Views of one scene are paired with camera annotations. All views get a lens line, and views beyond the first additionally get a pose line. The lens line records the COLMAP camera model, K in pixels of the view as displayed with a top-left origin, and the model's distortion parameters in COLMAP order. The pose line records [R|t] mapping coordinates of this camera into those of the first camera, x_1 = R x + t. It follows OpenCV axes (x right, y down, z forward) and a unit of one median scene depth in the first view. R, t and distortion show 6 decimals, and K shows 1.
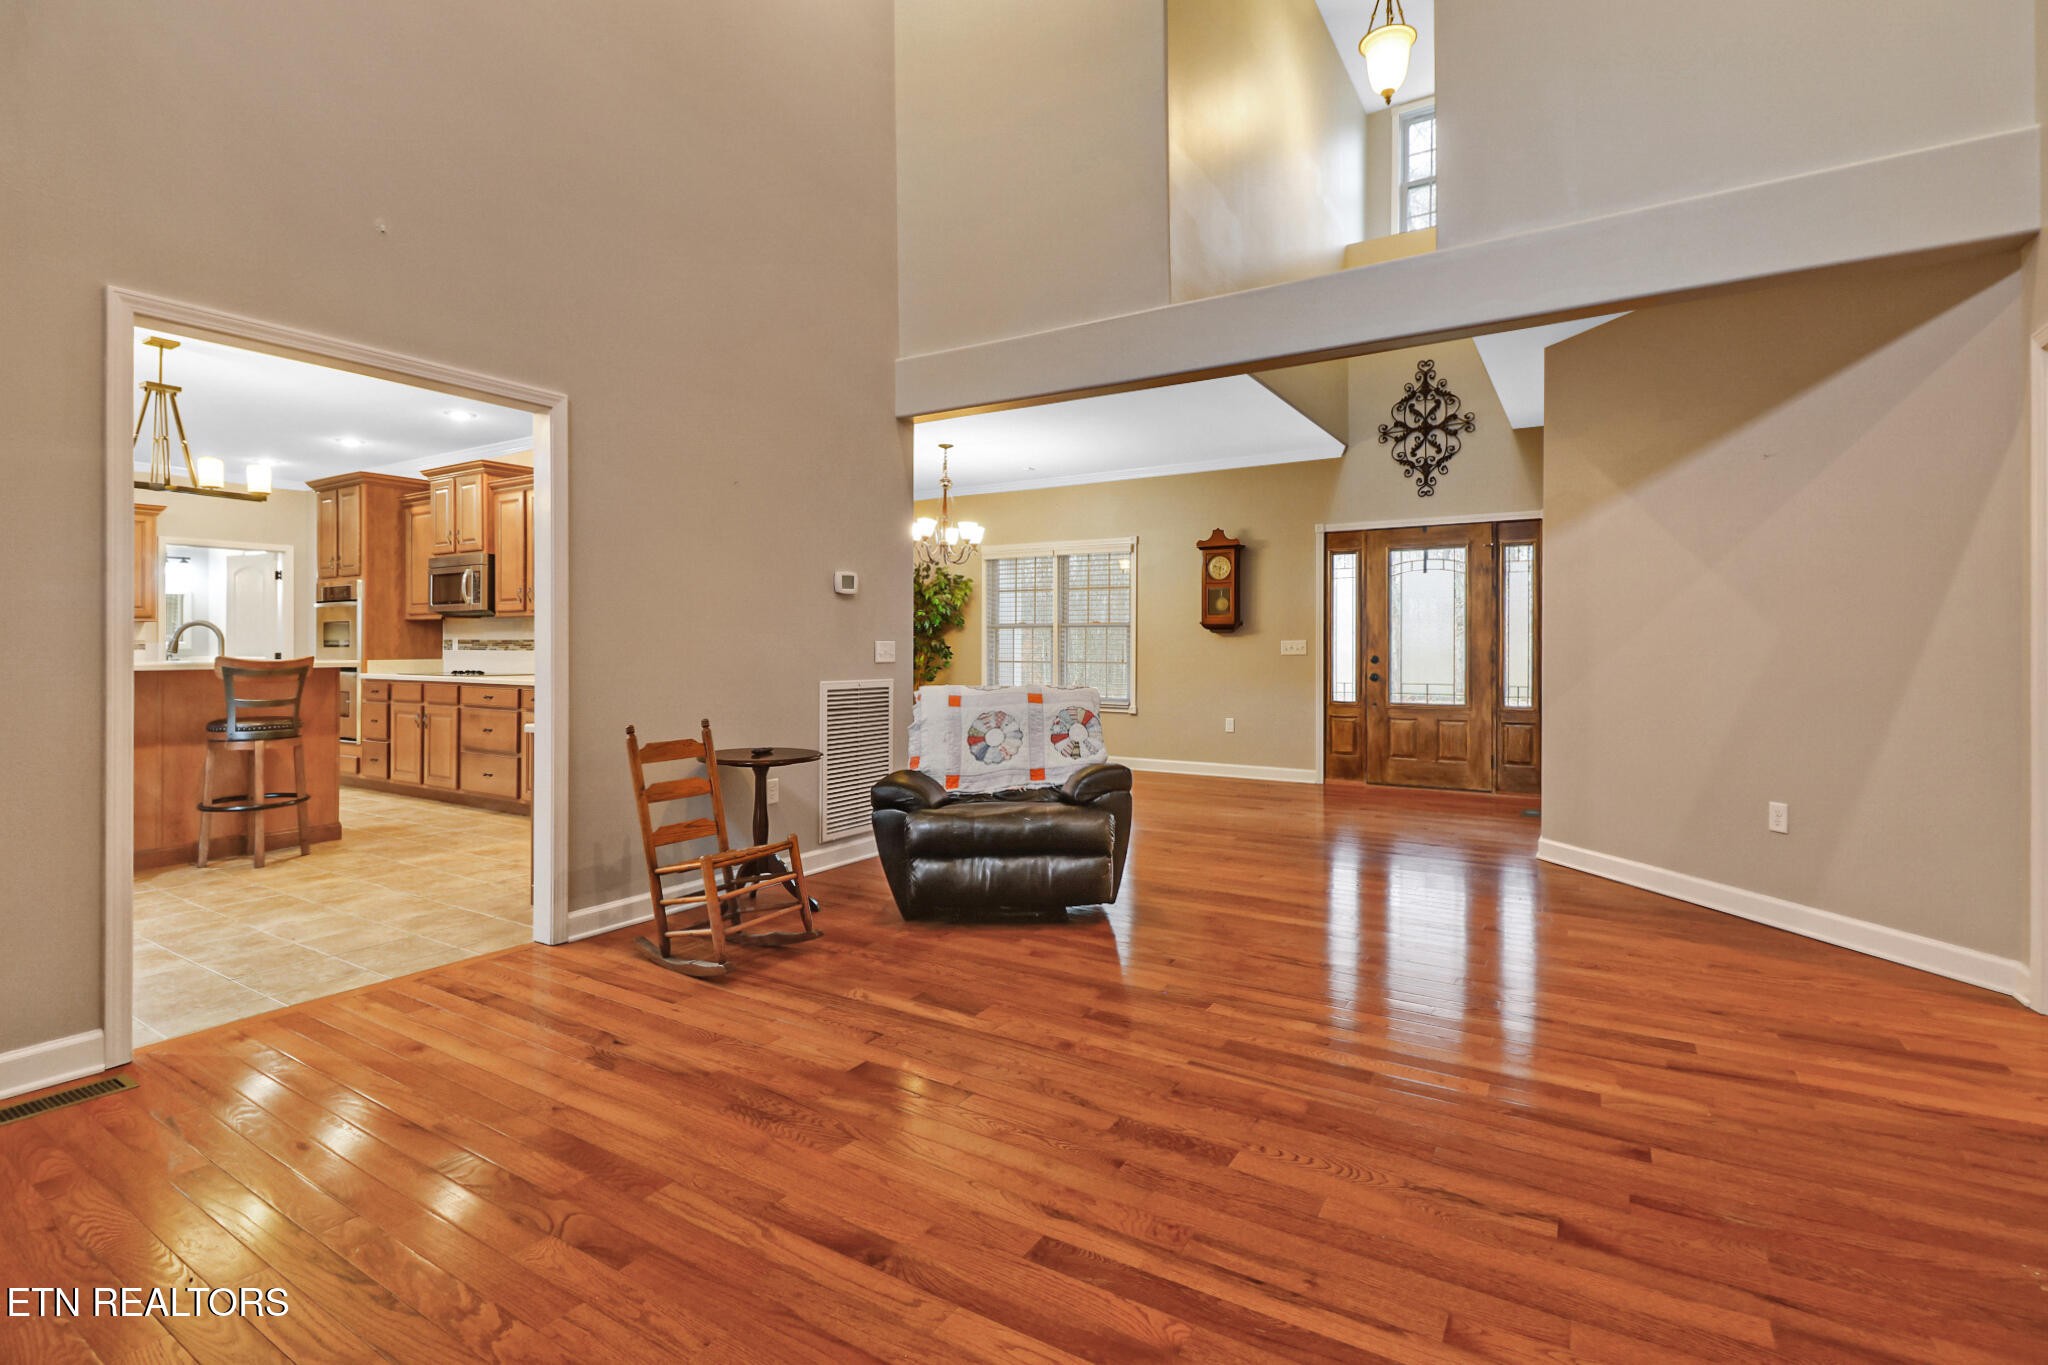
lens RADIAL K [[954.7, 0, 1028.7], [0, 954.7, 652.6], [0, 0, 1]] dist [0.011724, -0.016314]
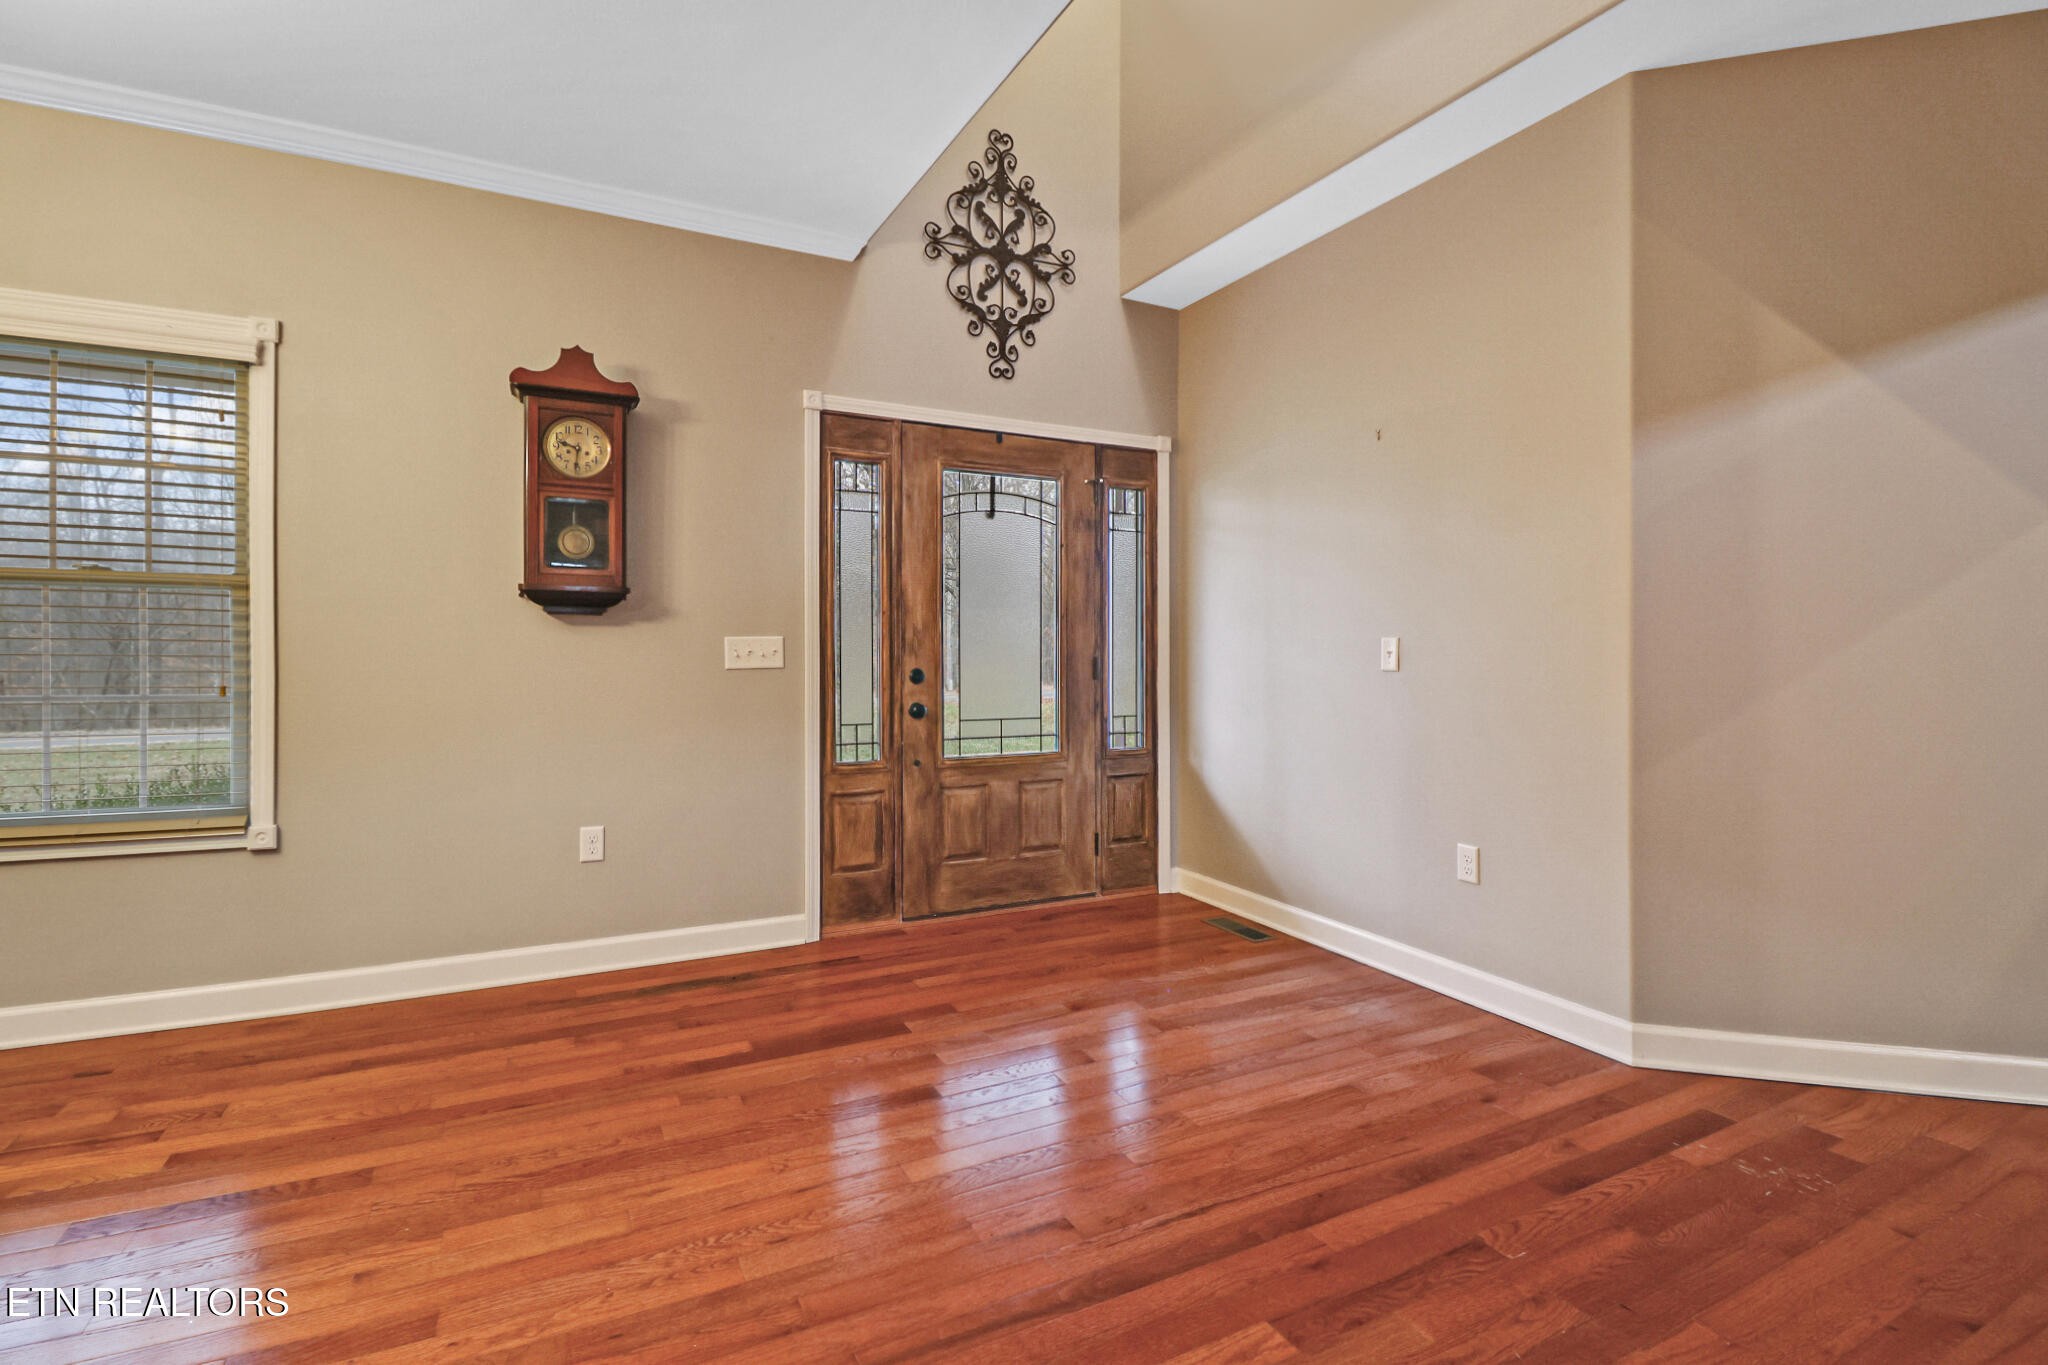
lens RADIAL K [[961.7, 0, 1043.1], [0, 961.7, 658.9], [0, 0, 1]] dist [0.000040, -0.000271]
pose [[0.503671, -0.000764, 0.863895, -0.081335], [0.001323, 0.999999, 0.000113, -0.003053], [-0.863895, 0.001086, 0.503671, 1.111704]]
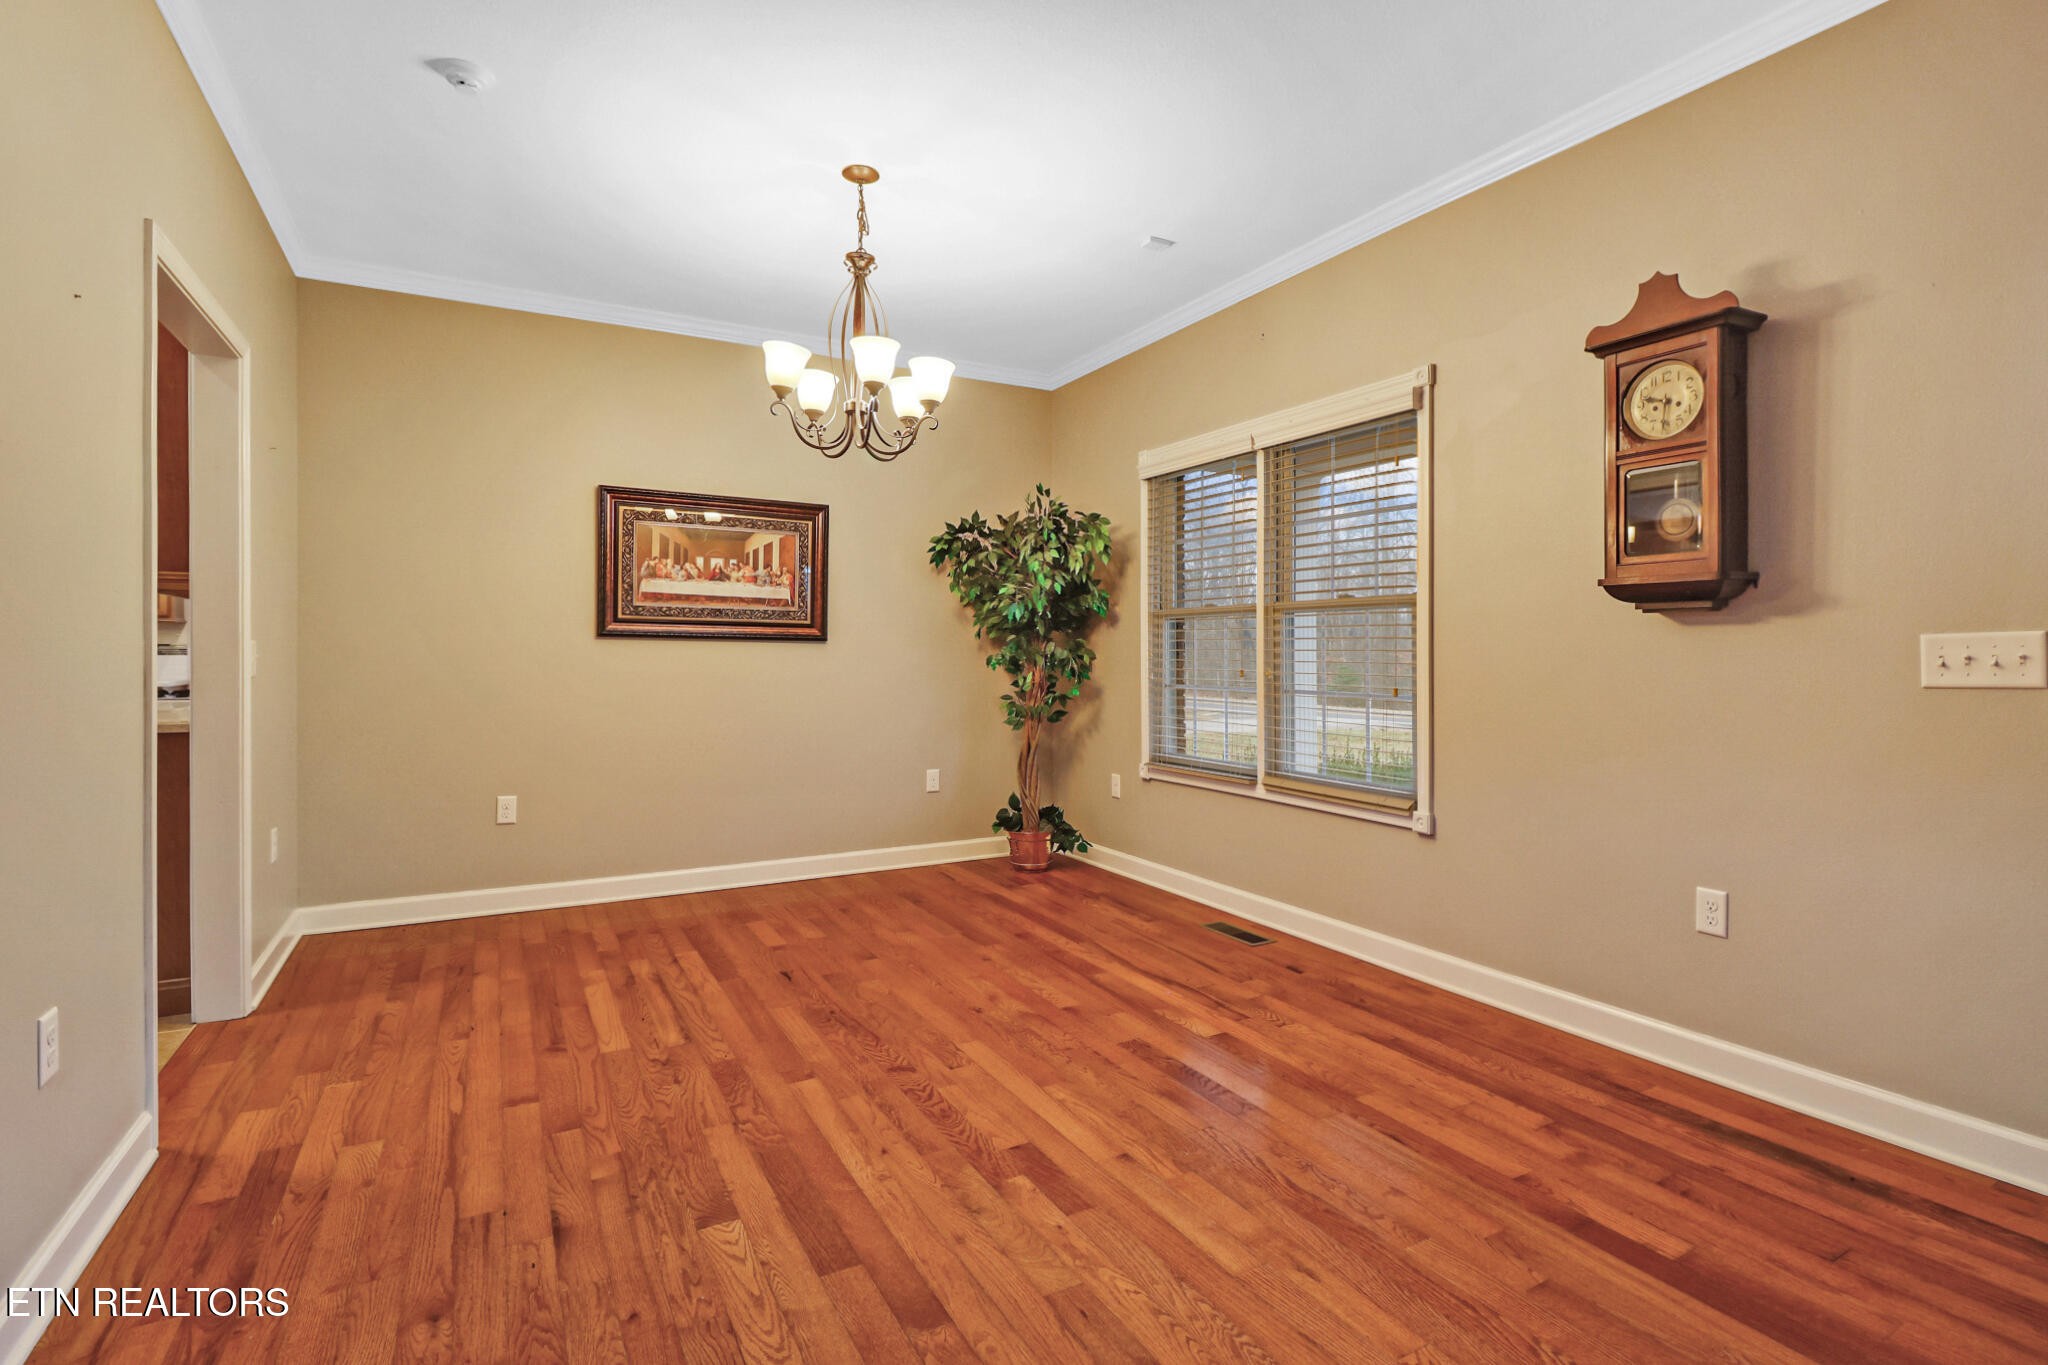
lens RADIAL K [[994.5, 0, 1024.3], [0, 994.5, 656.2], [0, 0, 1]] dist [0.054705, -0.031543]
pose [[0.877978, -0.001166, -0.478699, 0.305849], [-0.000618, 0.999993, -0.003570, -0.007733], [0.478700, 0.003430, 0.877972, 1.070113]]
